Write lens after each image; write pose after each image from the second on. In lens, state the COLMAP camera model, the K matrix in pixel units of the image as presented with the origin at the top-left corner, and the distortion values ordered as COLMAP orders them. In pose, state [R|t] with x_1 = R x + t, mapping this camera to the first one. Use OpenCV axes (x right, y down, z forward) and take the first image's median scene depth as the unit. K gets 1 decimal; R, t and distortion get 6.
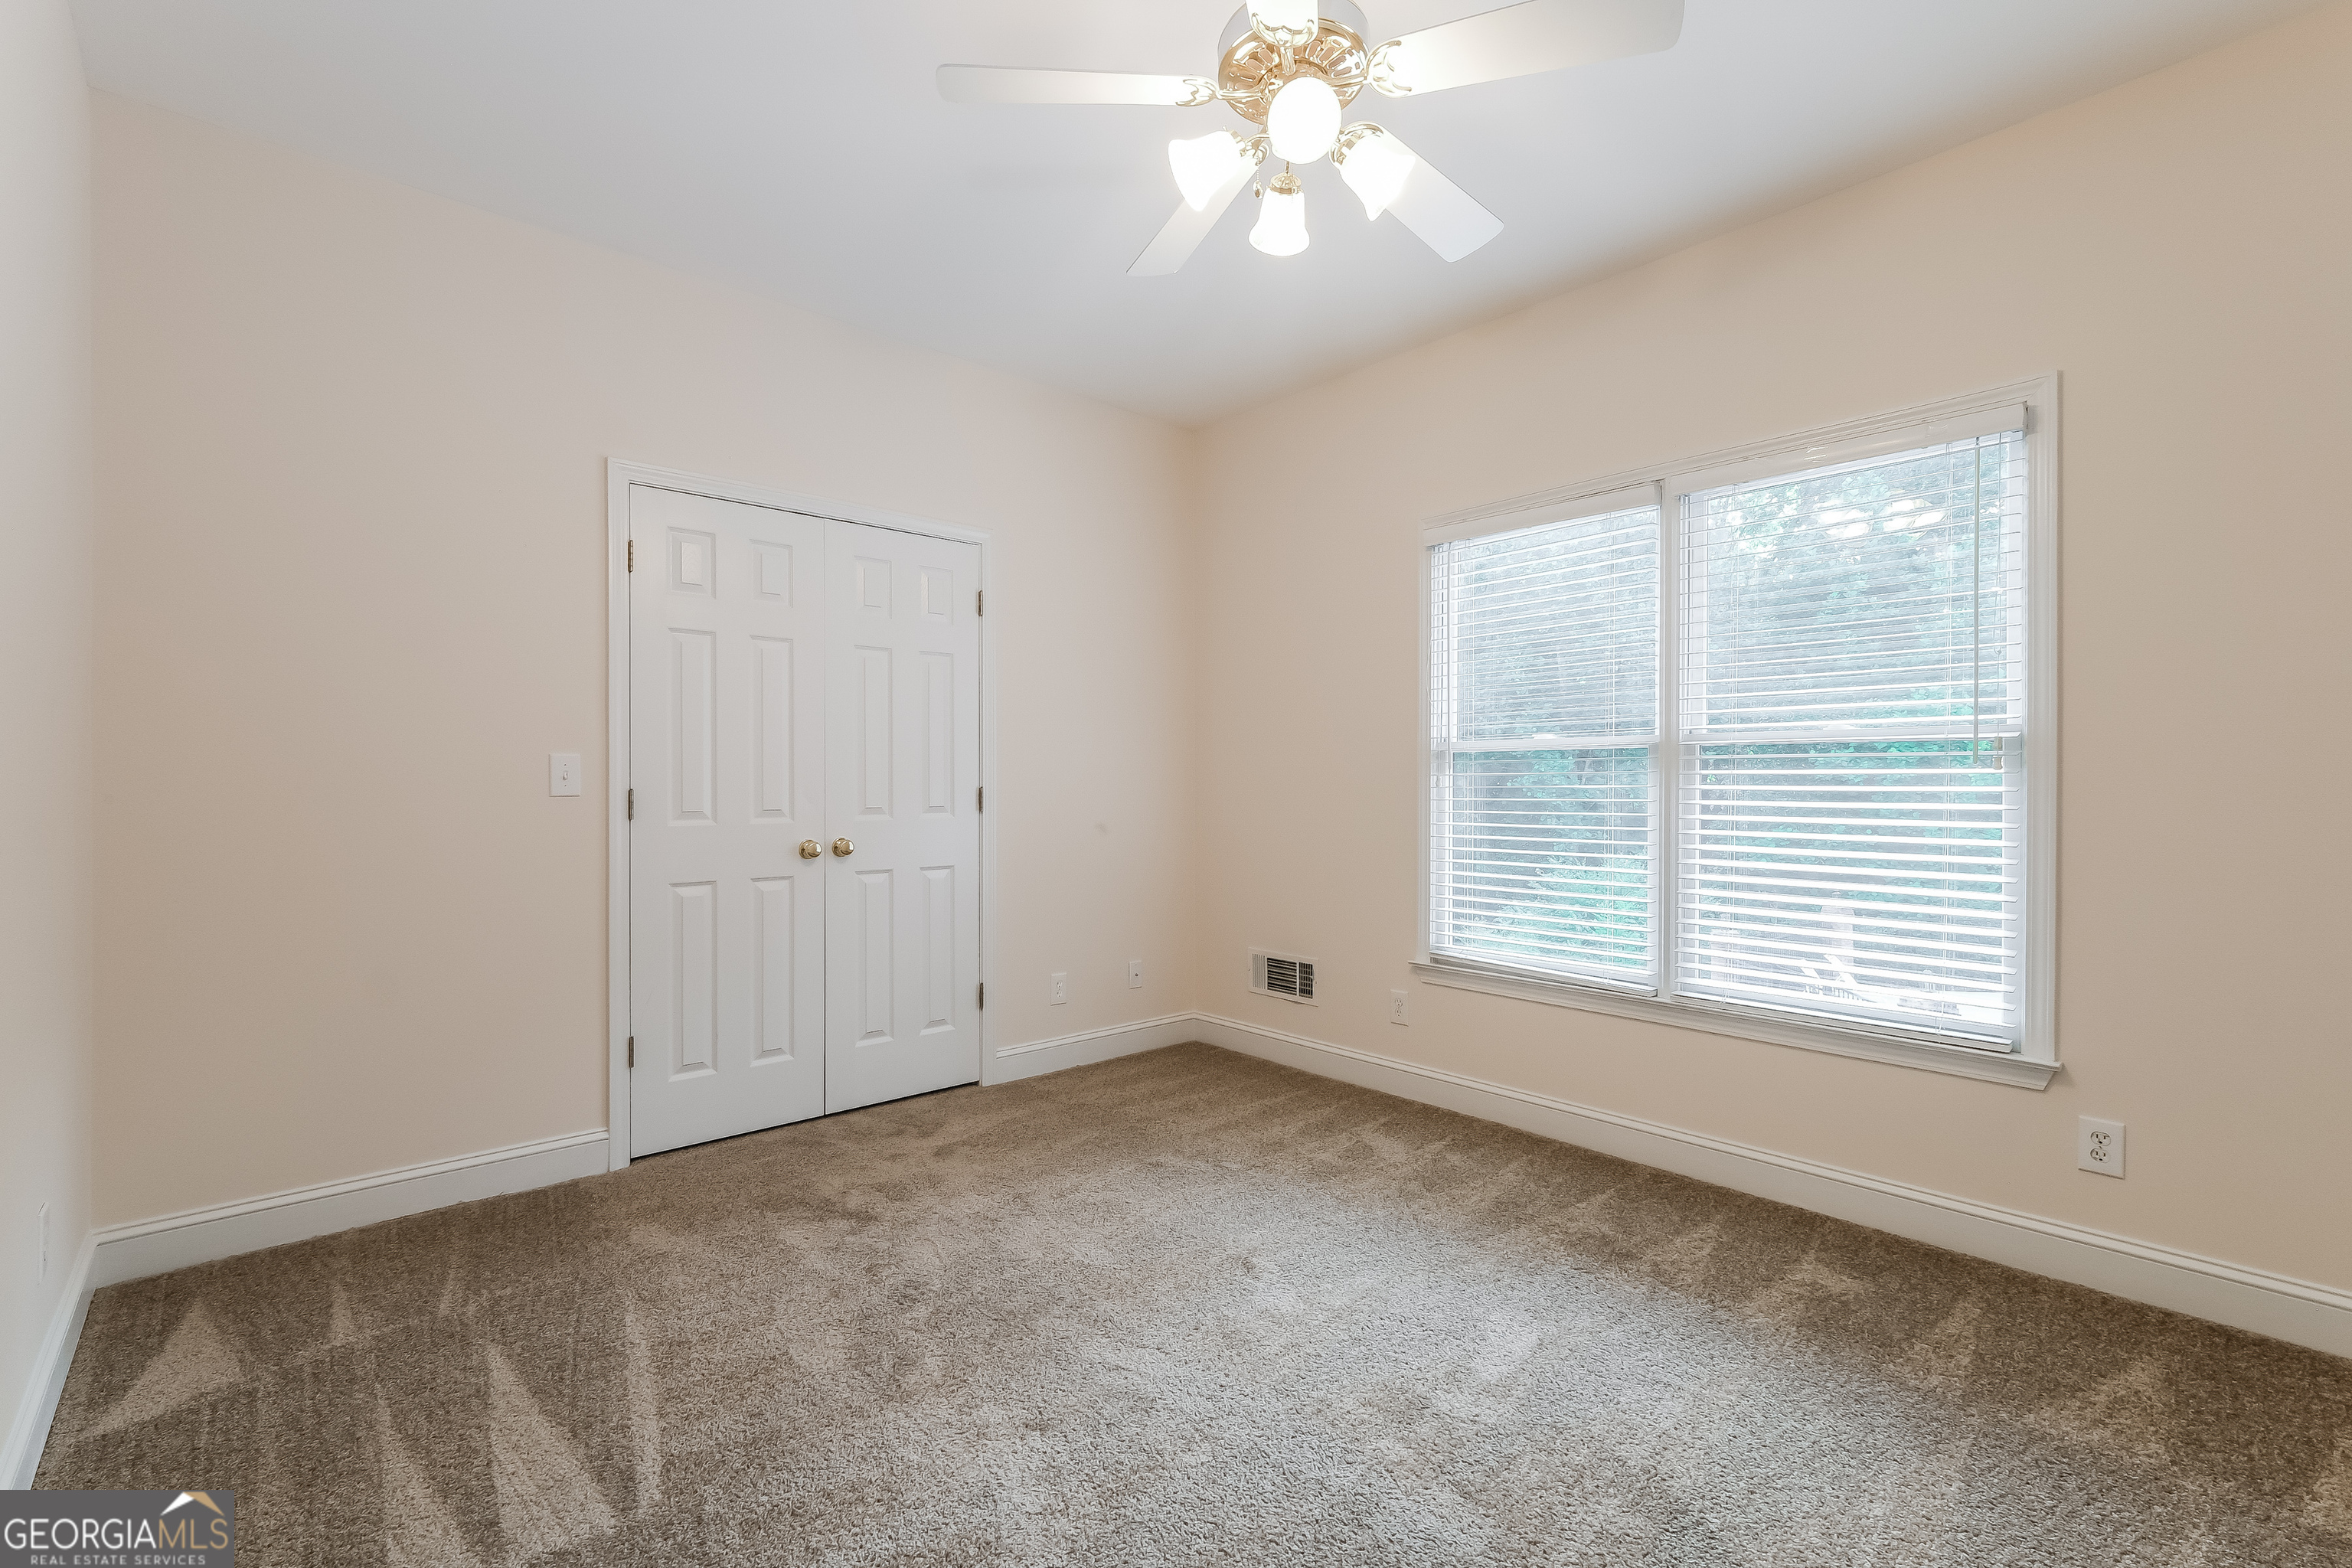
lens RADIAL K [[1043.6, 0, 1164.3], [0, 1043.6, 787.6], [0, 0, 1]] dist [-0.000173, -0.000436]
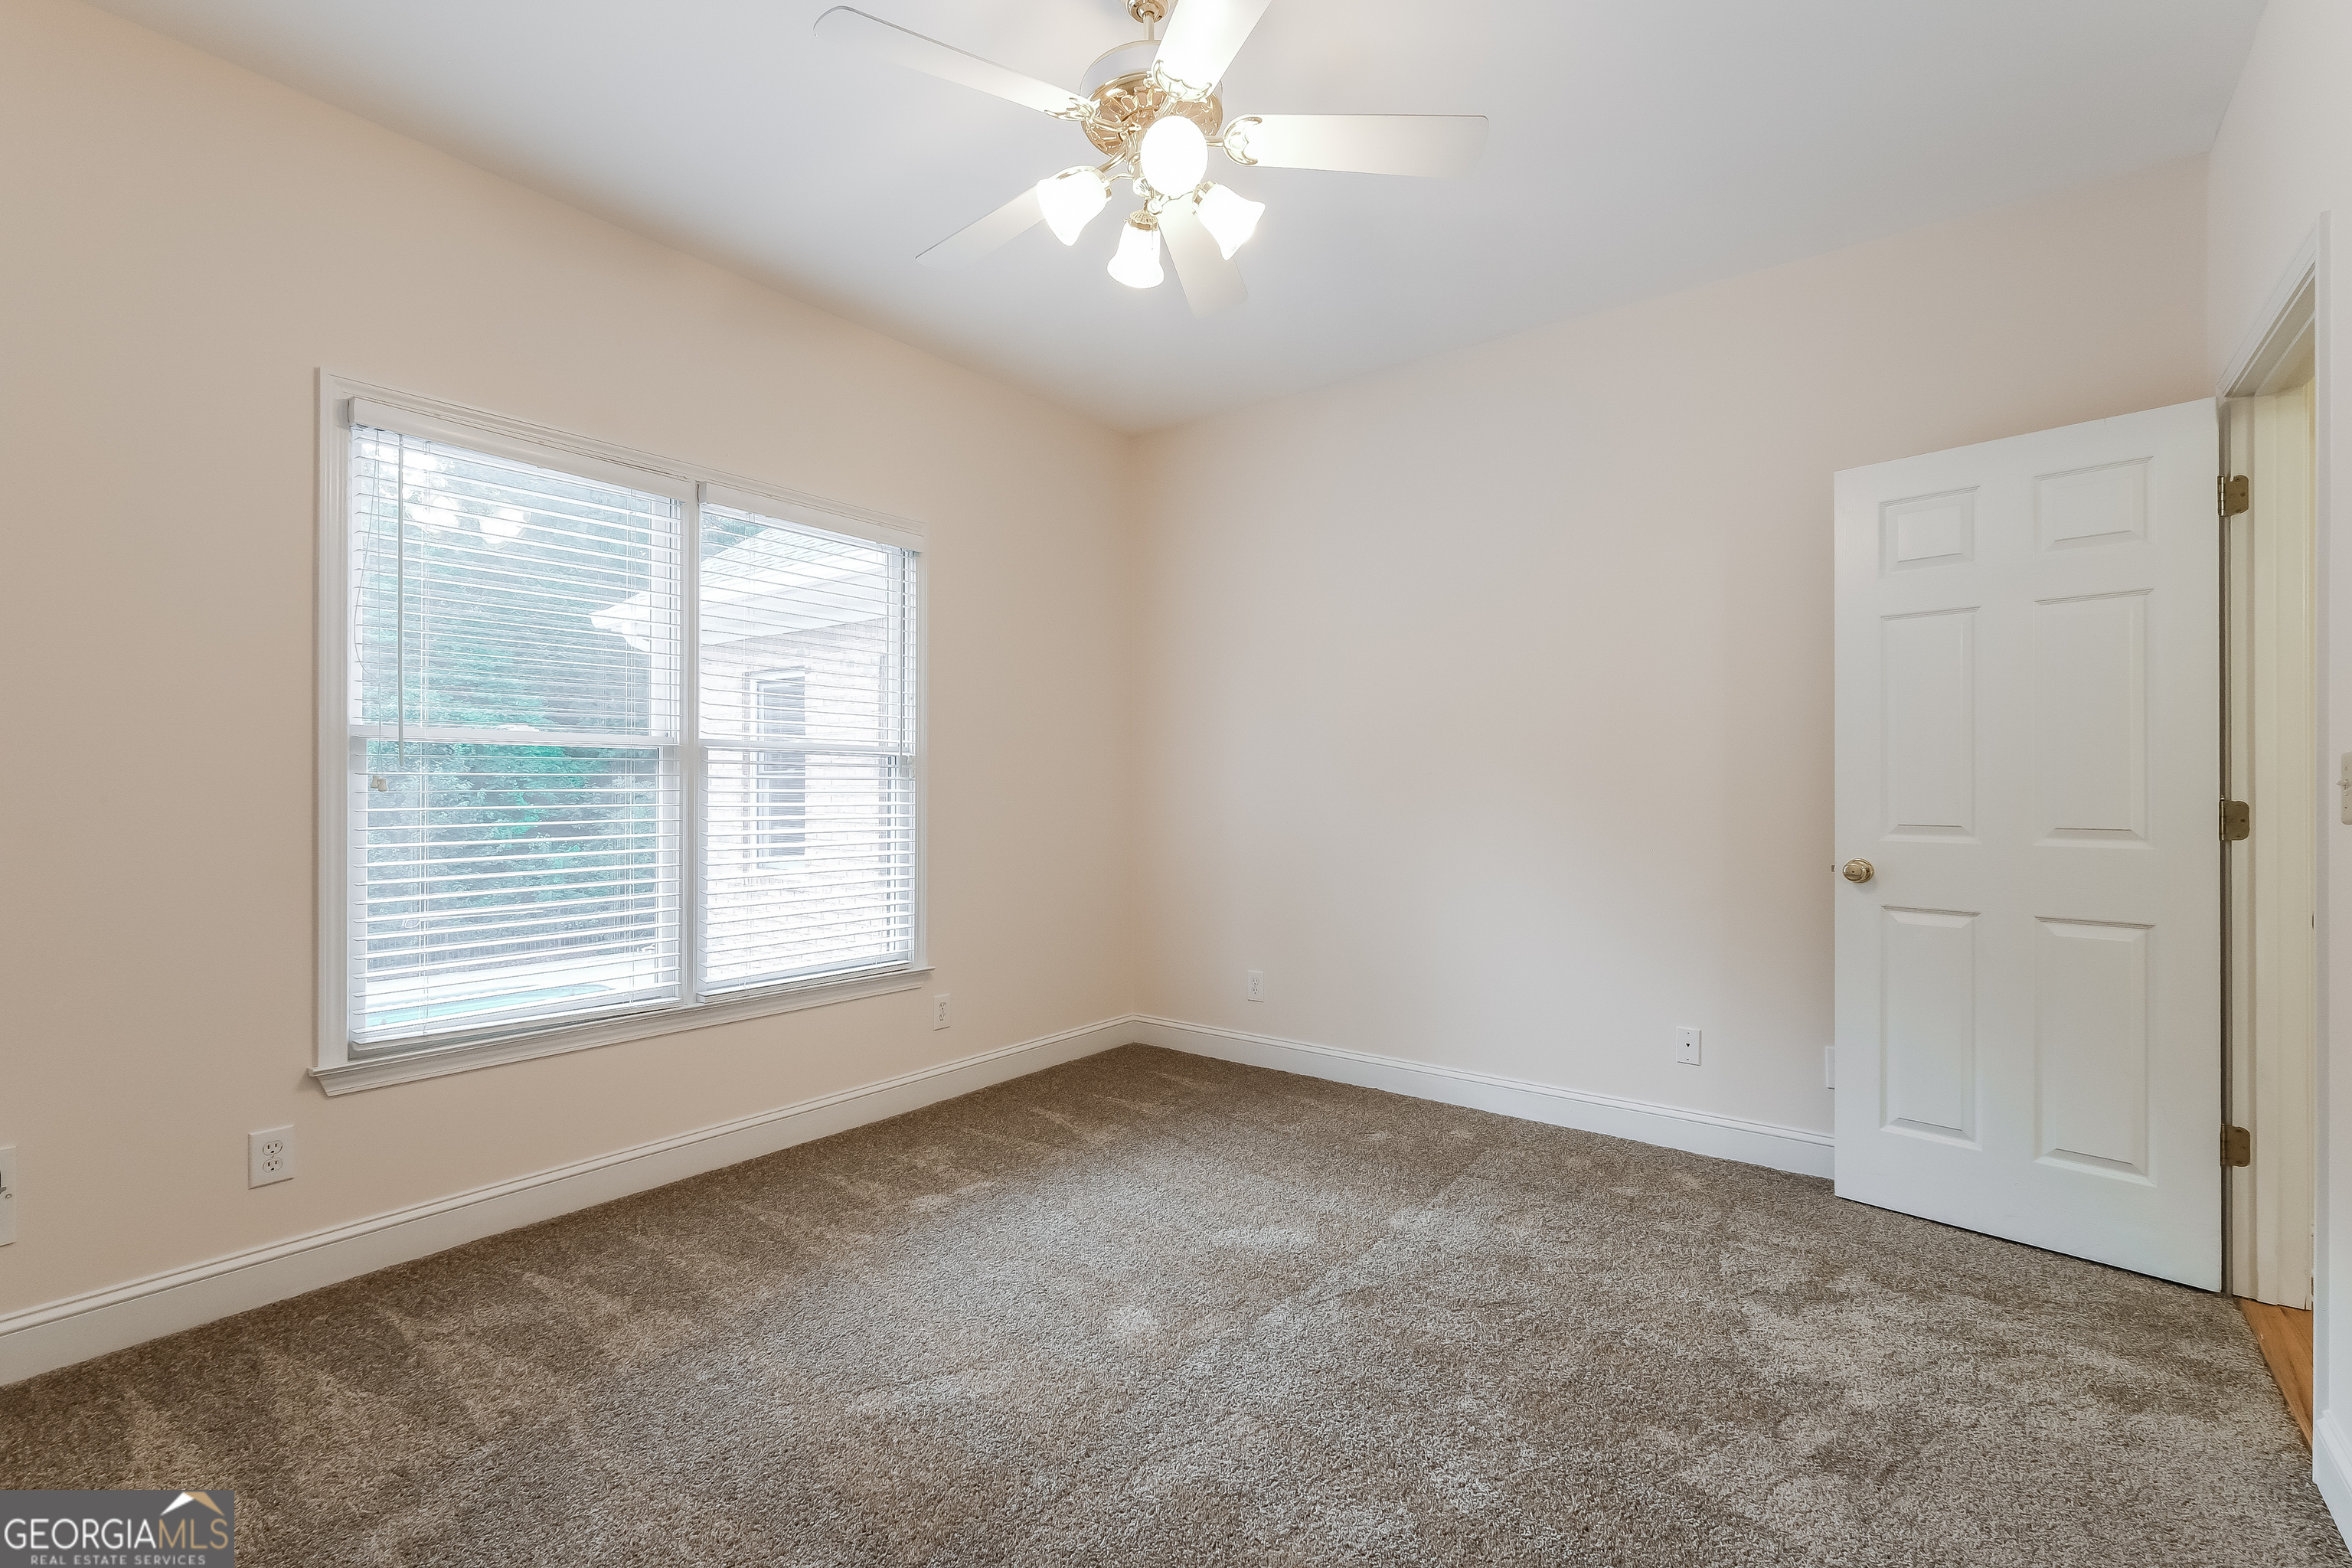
lens RADIAL K [[1043.6, 0, 1164.3], [0, 1043.6, 787.6], [0, 0, 1]] dist [-0.000173, -0.000436]
pose [[-0.196428, -0.006666, 0.980496, -0.586005], [-0.003587, 0.999975, 0.006079, -0.011570], [-0.980512, -0.002323, -0.196447, 0.754110]]
